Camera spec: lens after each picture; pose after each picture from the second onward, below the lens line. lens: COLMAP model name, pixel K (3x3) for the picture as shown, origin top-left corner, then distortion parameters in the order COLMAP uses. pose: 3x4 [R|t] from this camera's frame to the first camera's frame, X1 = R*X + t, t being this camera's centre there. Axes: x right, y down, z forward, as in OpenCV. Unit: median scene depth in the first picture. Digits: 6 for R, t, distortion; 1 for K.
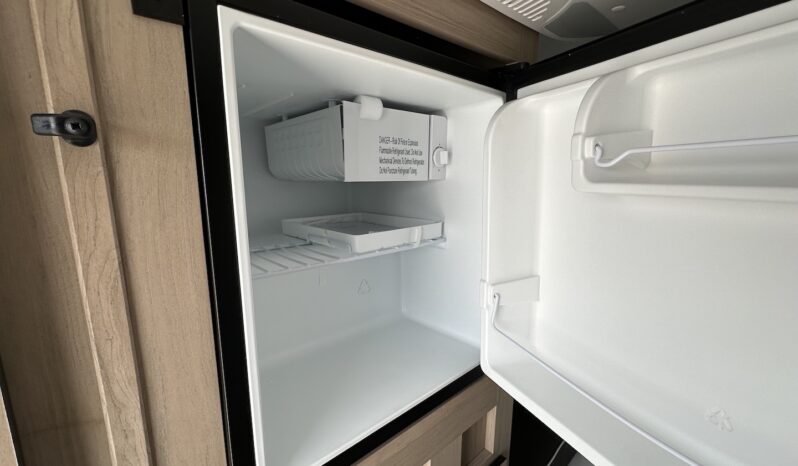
lens RADIAL K [[341.5, 0, 399.0], [0, 341.5, 233.0], [0, 0, 1]] dist [-0.000696, -0.000199]
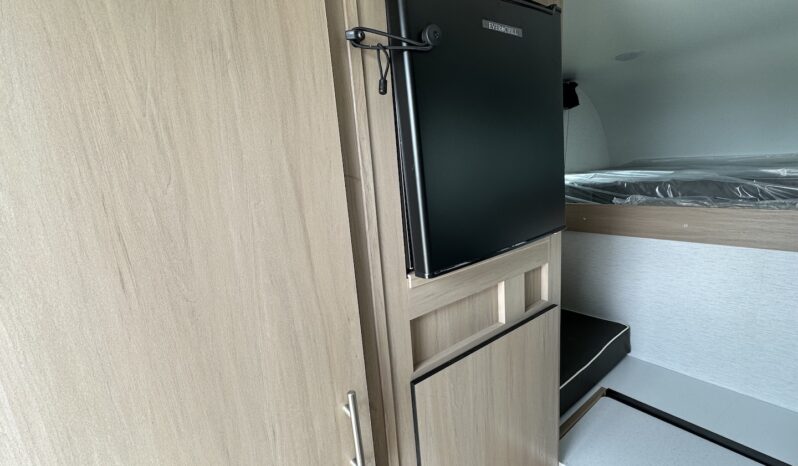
lens RADIAL K [[349.4, 0, 399.0], [0, 349.4, 233.0], [0, 0, 1]] dist [0.002210, 0.000351]
pose [[0.992863, -0.062398, -0.101634, -0.410874], [0.062942, 0.998015, 0.002145, 0.894399], [0.101298, -0.008527, 0.994820, -1.184735]]
